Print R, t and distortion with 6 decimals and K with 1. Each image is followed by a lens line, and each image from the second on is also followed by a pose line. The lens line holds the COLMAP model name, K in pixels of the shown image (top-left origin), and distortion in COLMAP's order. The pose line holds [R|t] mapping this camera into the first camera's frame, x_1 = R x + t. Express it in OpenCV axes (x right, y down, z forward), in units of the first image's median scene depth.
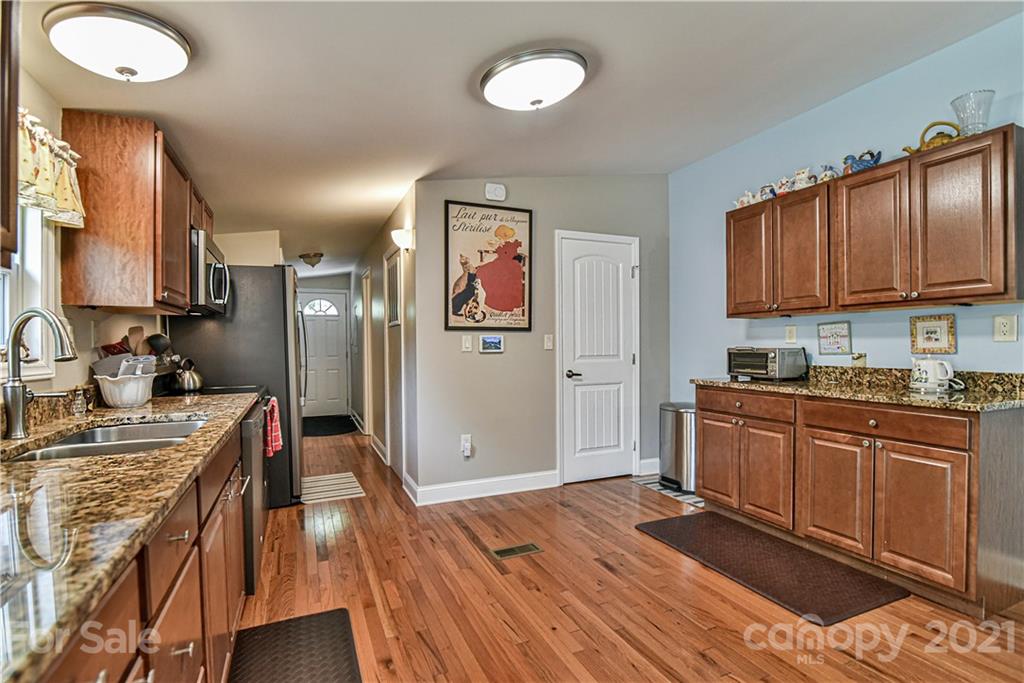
lens RADIAL K [[472.0, 0, 497.2], [0, 472.0, 347.9], [0, 0, 1]] dist [-0.028673, -0.000071]
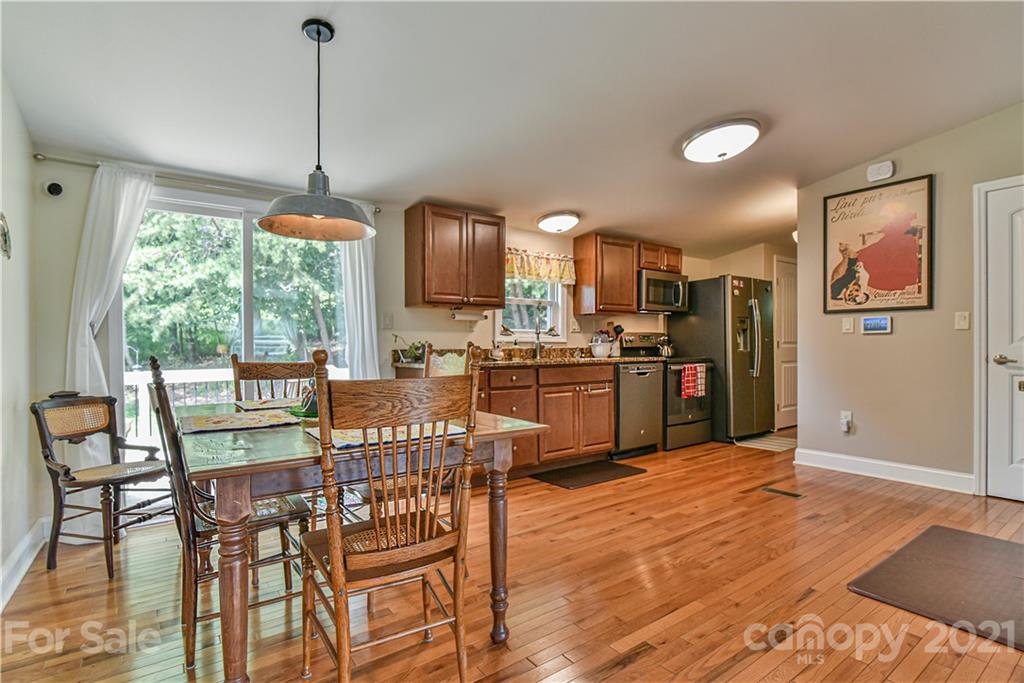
lens RADIAL K [[487.1, 0, 512.0], [0, 487.1, 341.5], [0, 0, 1]] dist [-0.041215, 0.000004]
pose [[0.227841, -0.001996, -0.973696, 0.802436], [-0.004514, 0.999985, -0.003107, 0.033826], [0.973688, 0.005103, 0.227829, 0.023579]]
